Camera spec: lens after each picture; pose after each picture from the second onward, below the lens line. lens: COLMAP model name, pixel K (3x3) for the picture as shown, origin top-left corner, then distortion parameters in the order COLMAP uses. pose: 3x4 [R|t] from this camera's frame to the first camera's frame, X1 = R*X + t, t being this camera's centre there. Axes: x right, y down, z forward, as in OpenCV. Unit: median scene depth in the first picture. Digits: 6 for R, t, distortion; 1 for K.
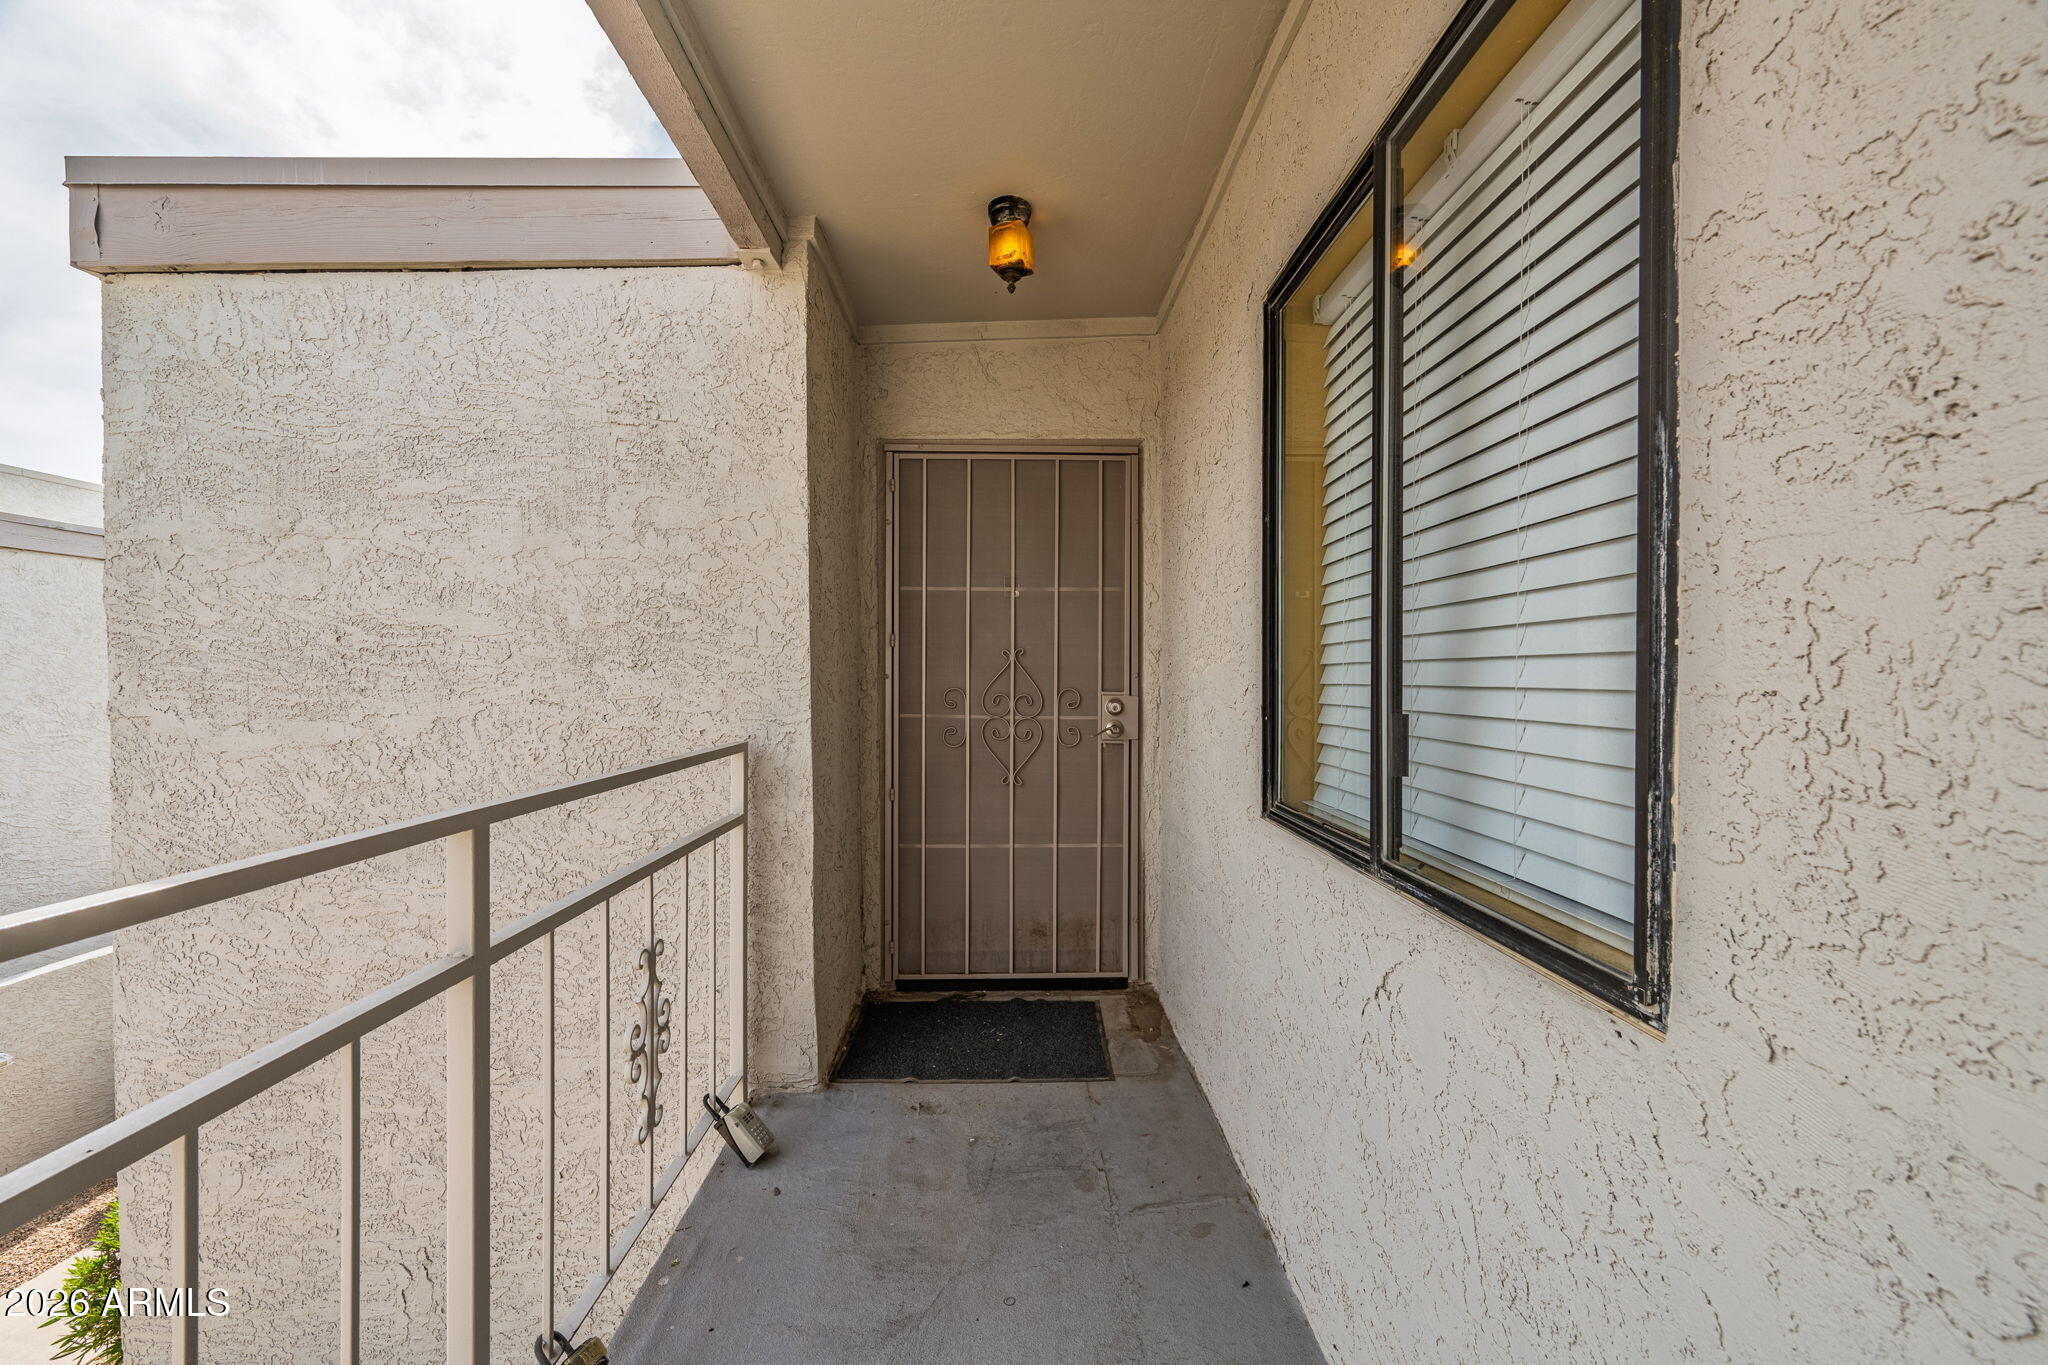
lens RADIAL K [[802.8, 0, 1020.5], [0, 802.8, 683.8], [0, 0, 1]] dist [0.005939, -0.001178]
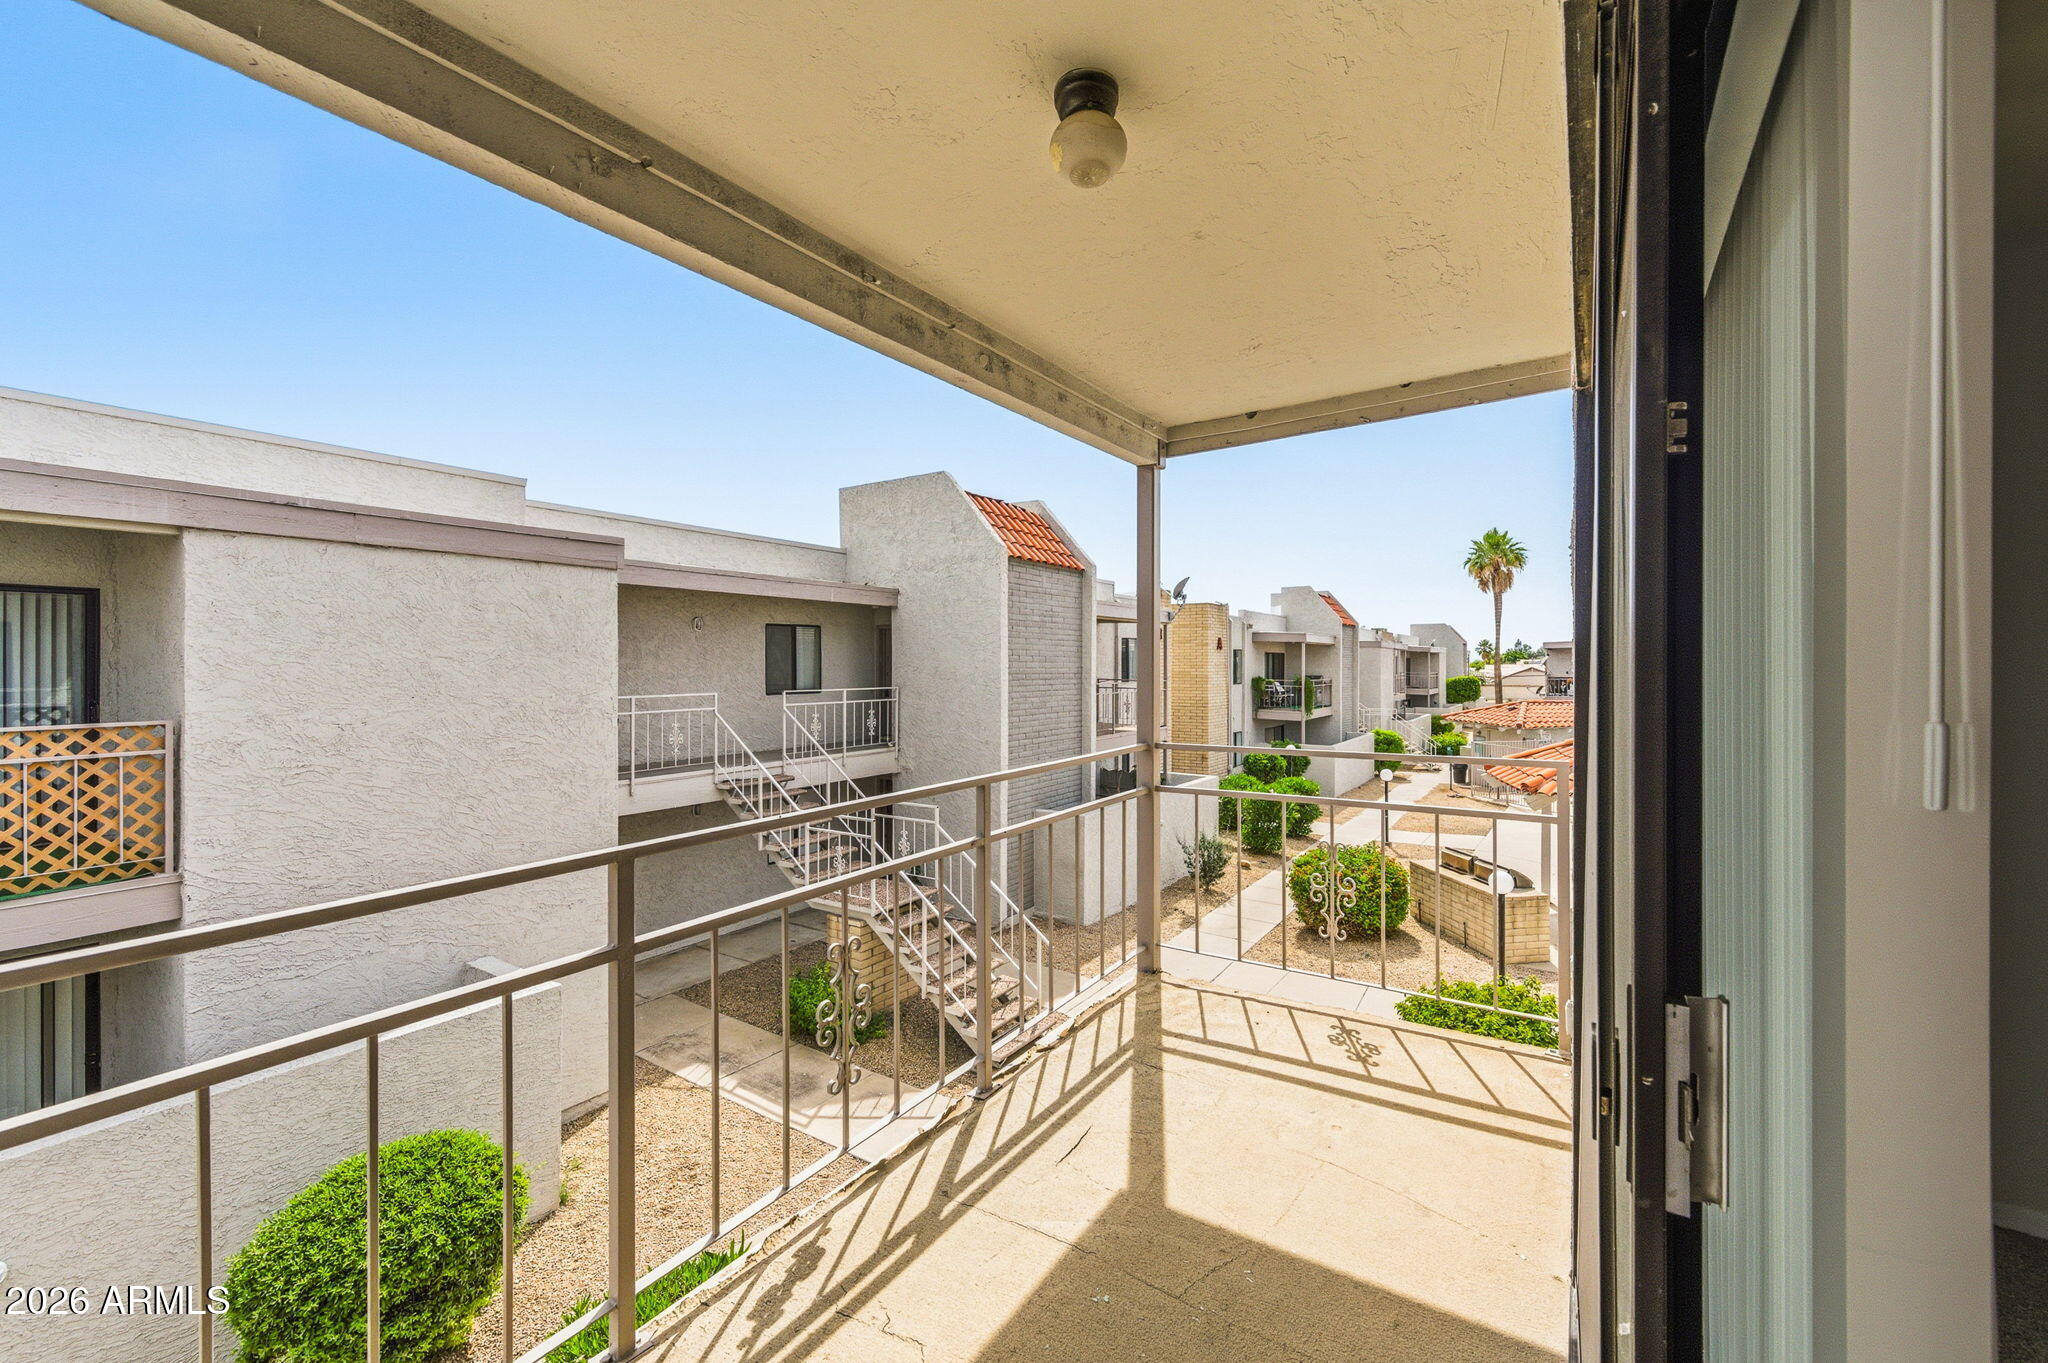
lens RADIAL K [[802.8, 0, 1027.8], [0, 802.8, 673.1], [0, 0, 1]] dist [0.005939, -0.001178]
pose [[0.810216, 0.001063, -0.586130, -0.143340], [-0.001608, 0.999999, -0.000410, -0.028928], [0.586129, 0.001274, 0.810217, 0.802357]]
